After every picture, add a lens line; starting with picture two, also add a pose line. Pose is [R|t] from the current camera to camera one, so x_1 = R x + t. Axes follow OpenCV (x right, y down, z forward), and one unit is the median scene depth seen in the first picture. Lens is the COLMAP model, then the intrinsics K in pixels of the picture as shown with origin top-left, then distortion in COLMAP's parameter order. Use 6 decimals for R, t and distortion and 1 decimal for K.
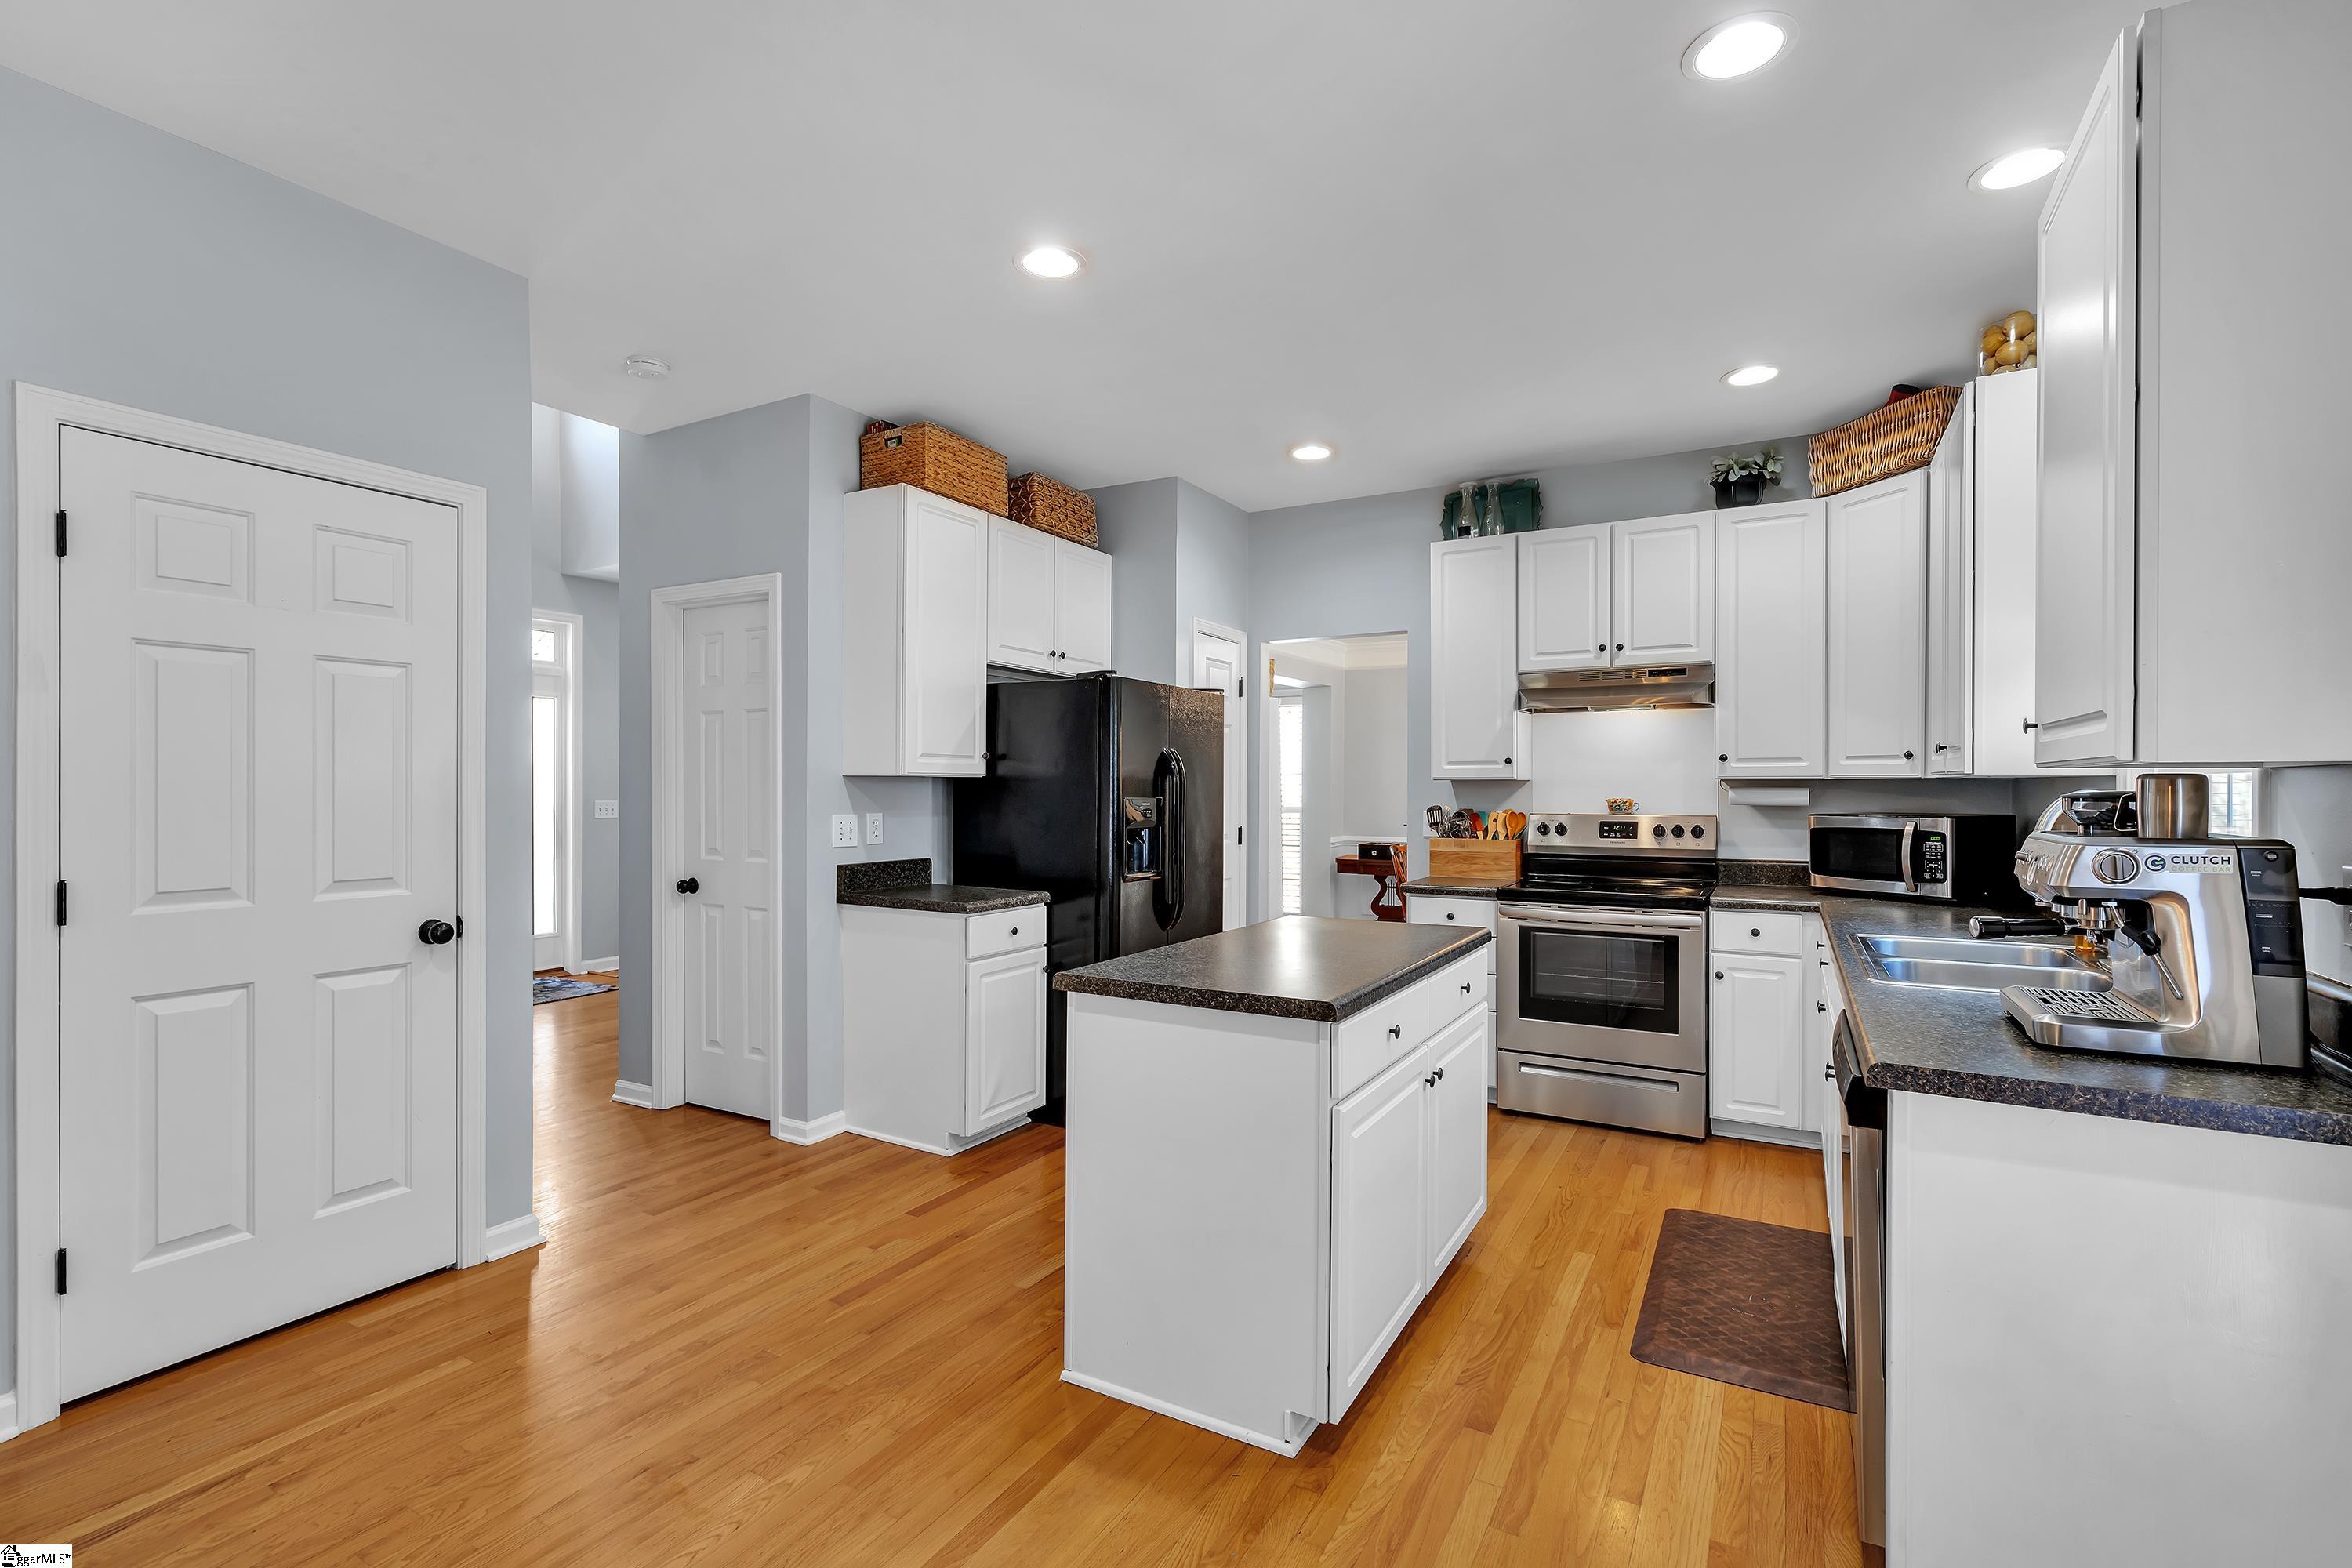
lens RADIAL K [[1072.5, 0, 1184.2], [0, 1072.5, 786.9], [0, 0, 1]] dist [-0.006059, -0.000231]
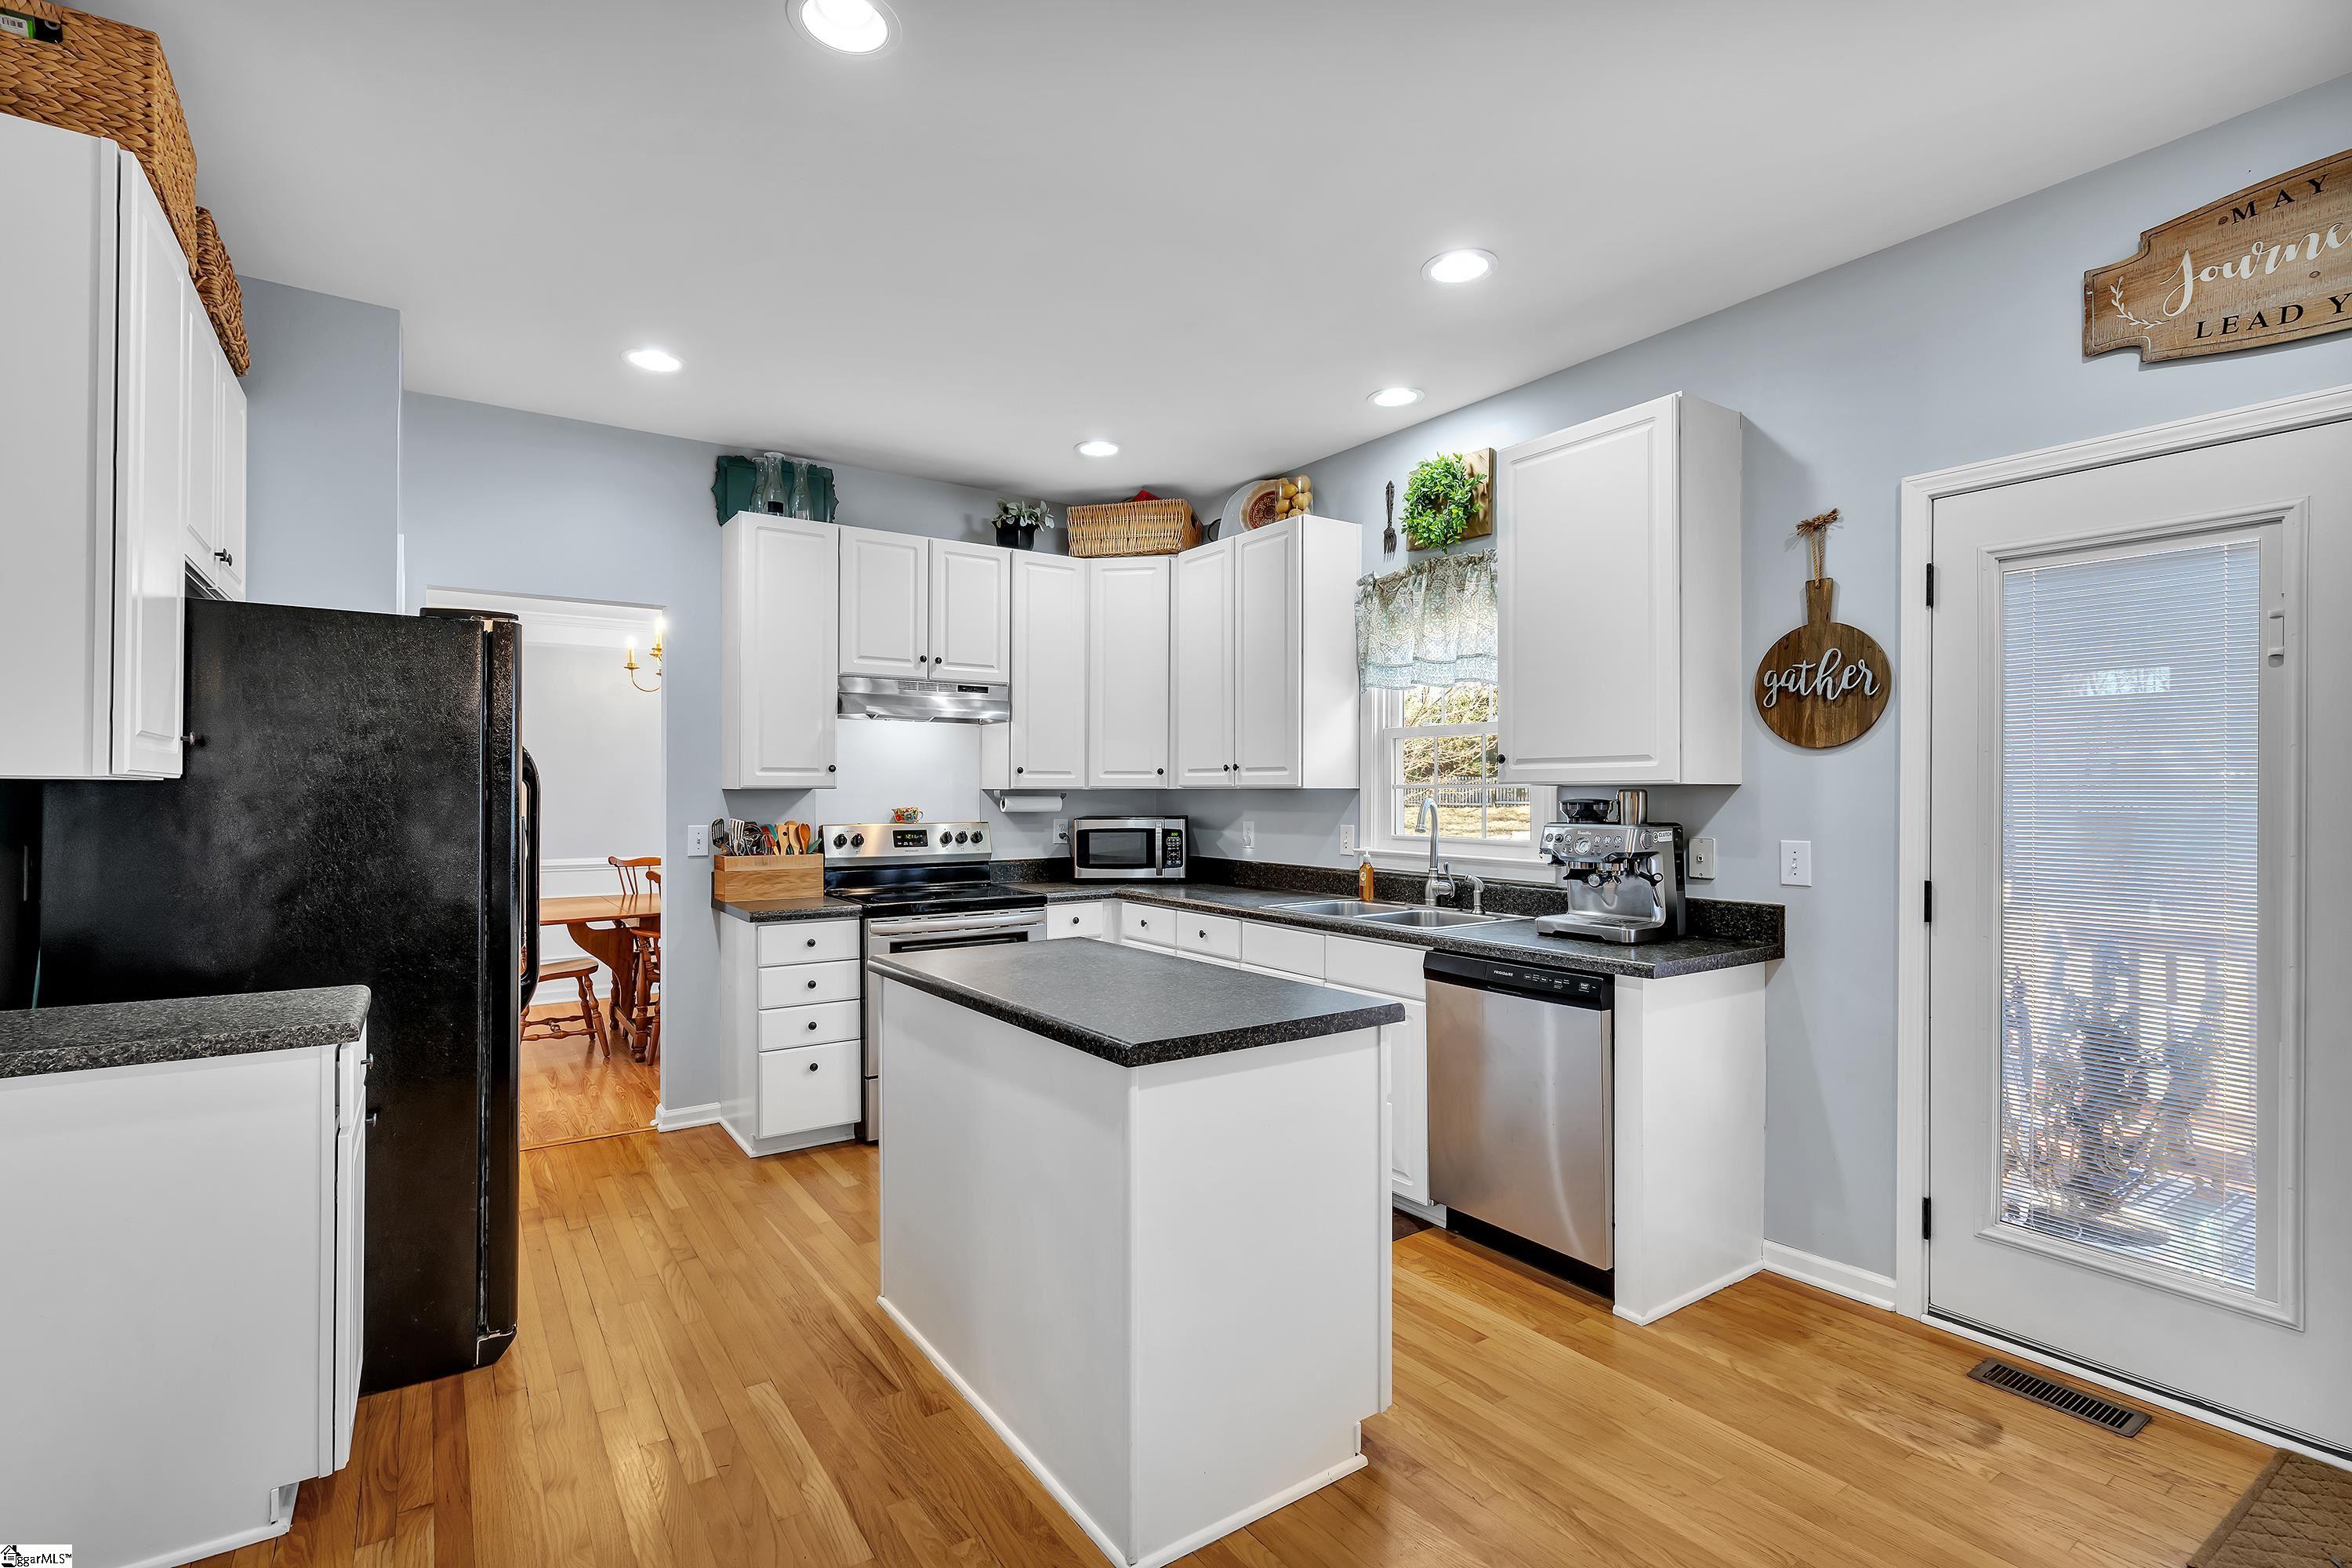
lens RADIAL K [[1072.5, 0, 1180.0], [0, 1072.5, 790.5], [0, 0, 1]] dist [-0.006059, -0.000231]
pose [[0.435537, 0.001805, 0.900169, -0.411231], [0.002314, 0.999992, -0.003125, -0.001714], [-0.900168, 0.003444, 0.435529, 0.335479]]
